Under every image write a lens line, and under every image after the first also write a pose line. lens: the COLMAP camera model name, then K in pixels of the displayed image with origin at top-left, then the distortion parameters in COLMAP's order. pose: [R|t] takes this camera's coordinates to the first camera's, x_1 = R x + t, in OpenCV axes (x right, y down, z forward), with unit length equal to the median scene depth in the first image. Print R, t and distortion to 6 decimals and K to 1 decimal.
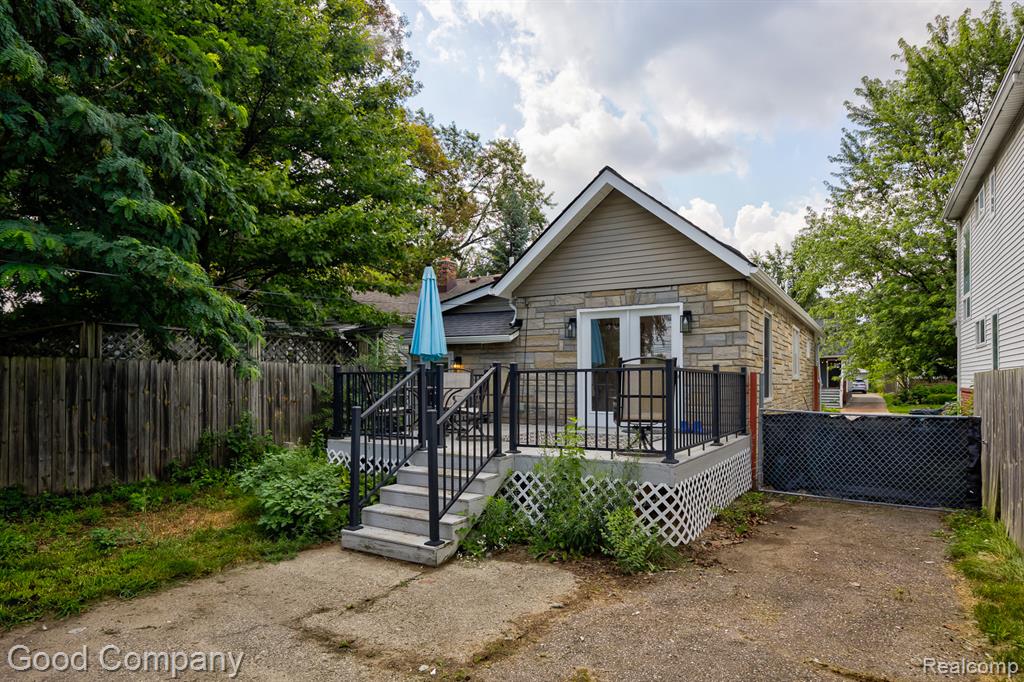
lens RADIAL K [[577.7, 0, 523.1], [0, 577.7, 379.7], [0, 0, 1]] dist [-0.023701, 0.005580]
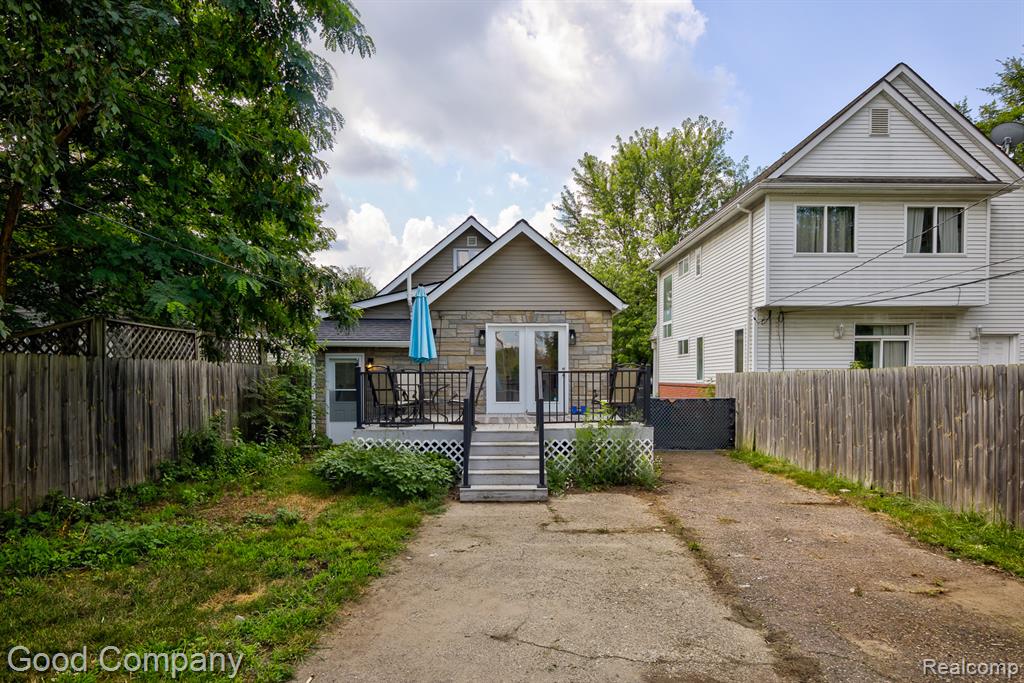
lens RADIAL K [[577.7, 0, 484.5], [0, 577.7, 398.5], [0, 0, 1]] dist [-0.023701, 0.005580]
pose [[0.860688, -0.020785, 0.508708, -0.642120], [0.003181, 0.999366, 0.035451, 0.000348], [-0.509122, -0.028894, 0.860209, -0.130931]]
